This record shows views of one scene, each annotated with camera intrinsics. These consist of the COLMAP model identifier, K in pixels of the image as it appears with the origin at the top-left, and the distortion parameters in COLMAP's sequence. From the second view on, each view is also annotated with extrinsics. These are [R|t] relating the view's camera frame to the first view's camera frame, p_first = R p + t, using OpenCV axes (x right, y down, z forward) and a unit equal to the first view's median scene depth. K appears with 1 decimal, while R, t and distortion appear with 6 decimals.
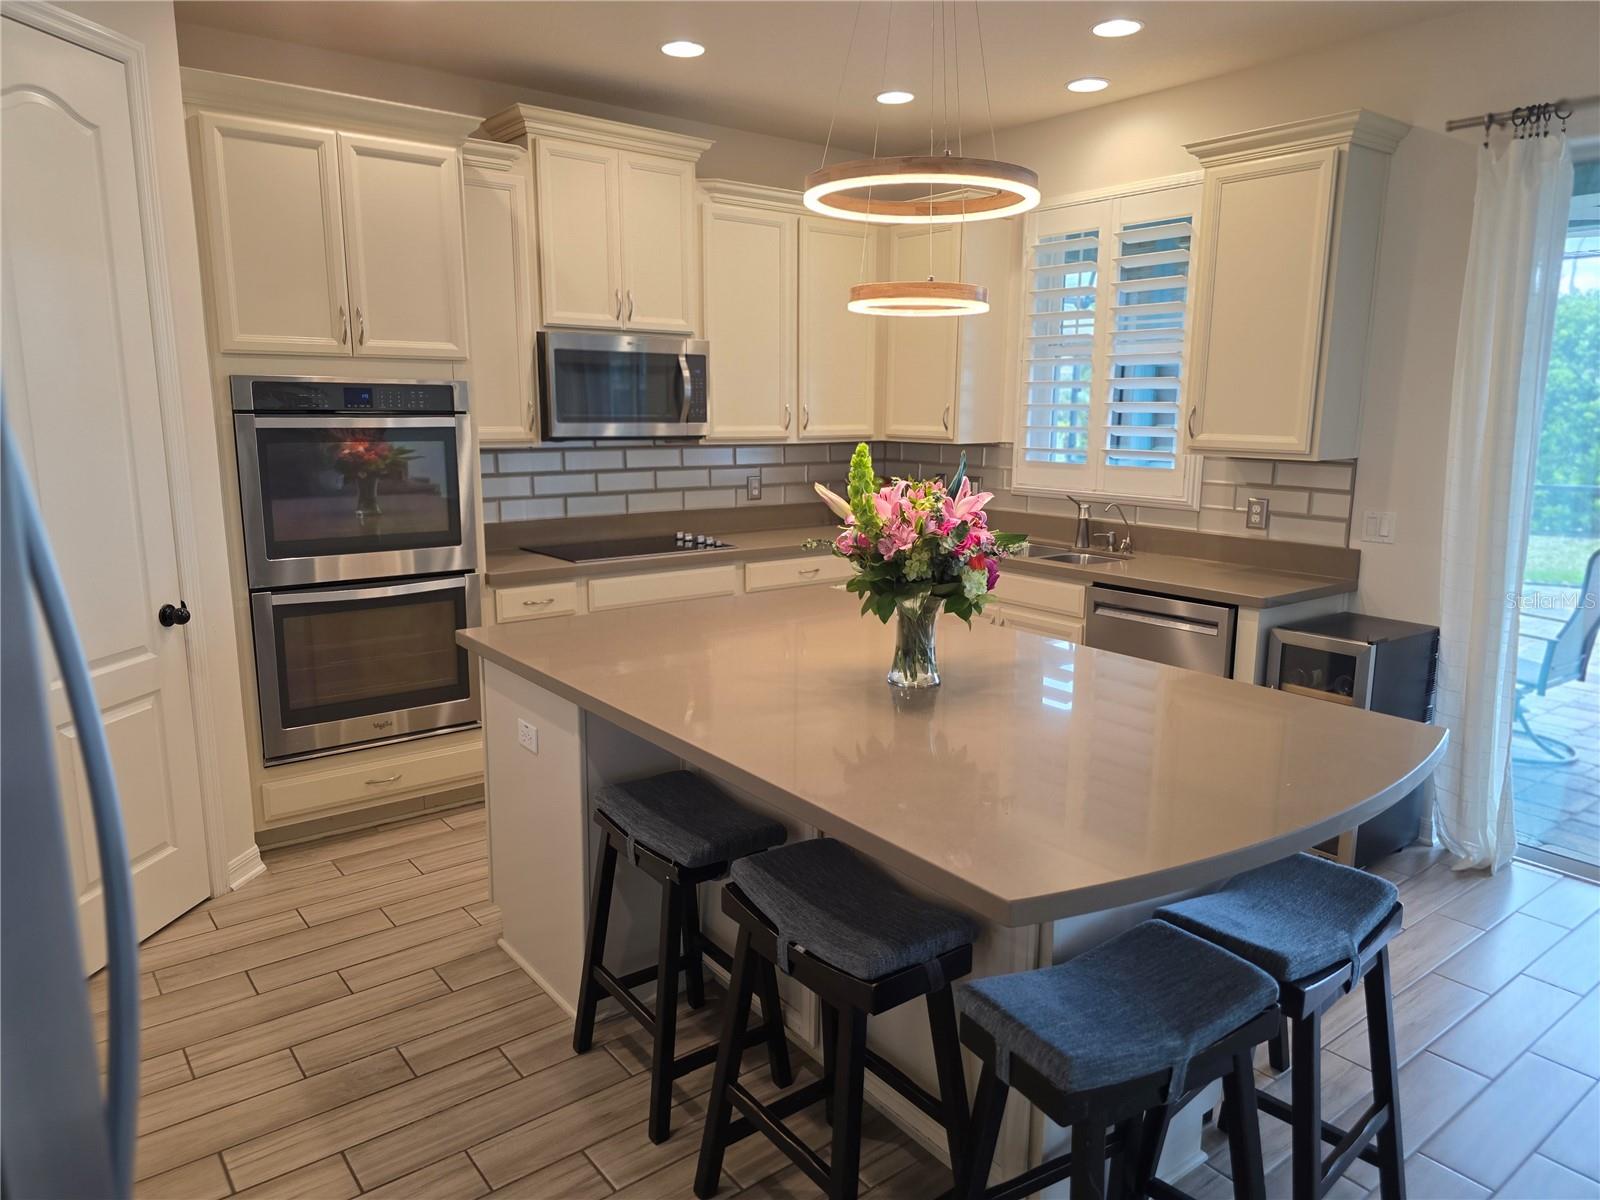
lens RADIAL K [[1073.3, 0, 805.5], [0, 1073.3, 598.0], [0, 0, 1]] dist [0.052032, -0.045511]
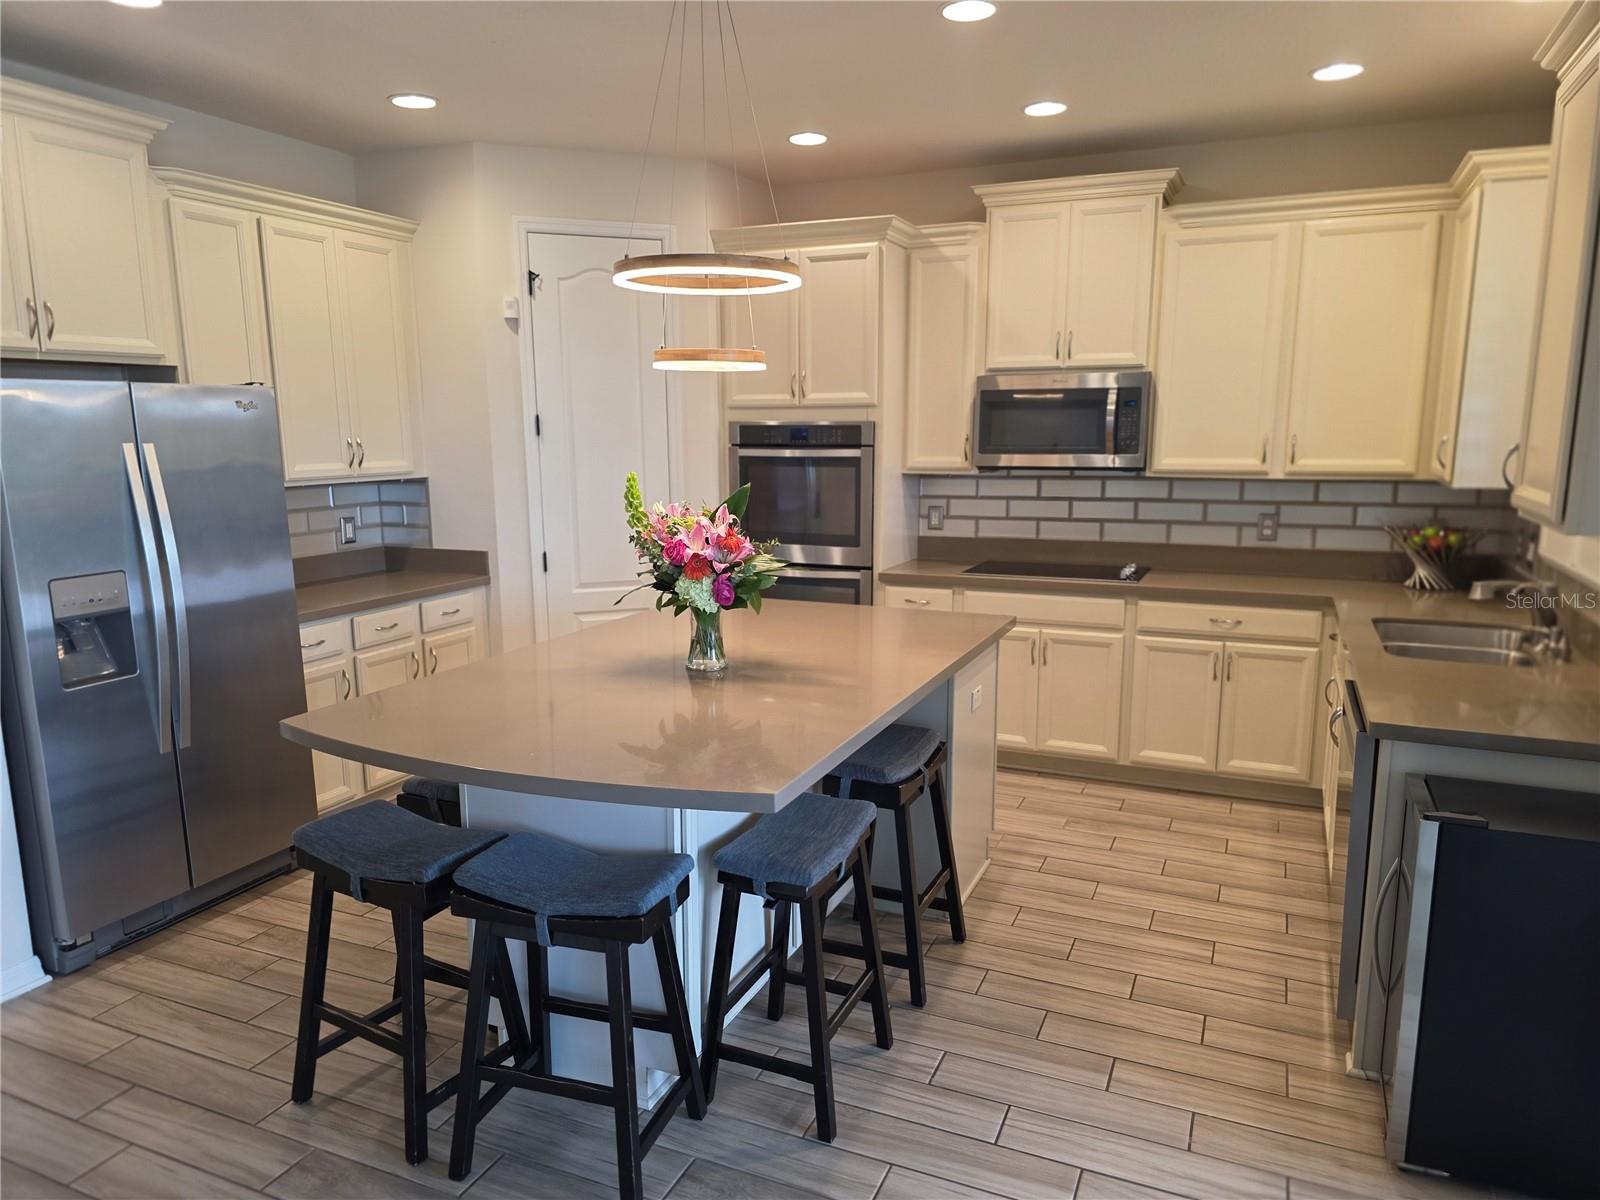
lens RADIAL K [[1073.3, 0, 806.6], [0, 1073.3, 608.0], [0, 0, 1]] dist [0.052032, -0.045511]
pose [[0.486372, 0.132961, -0.863576, 0.677919], [-0.148923, 0.986507, 0.068014, -0.049028], [0.860967, 0.095526, 0.499611, 0.271953]]
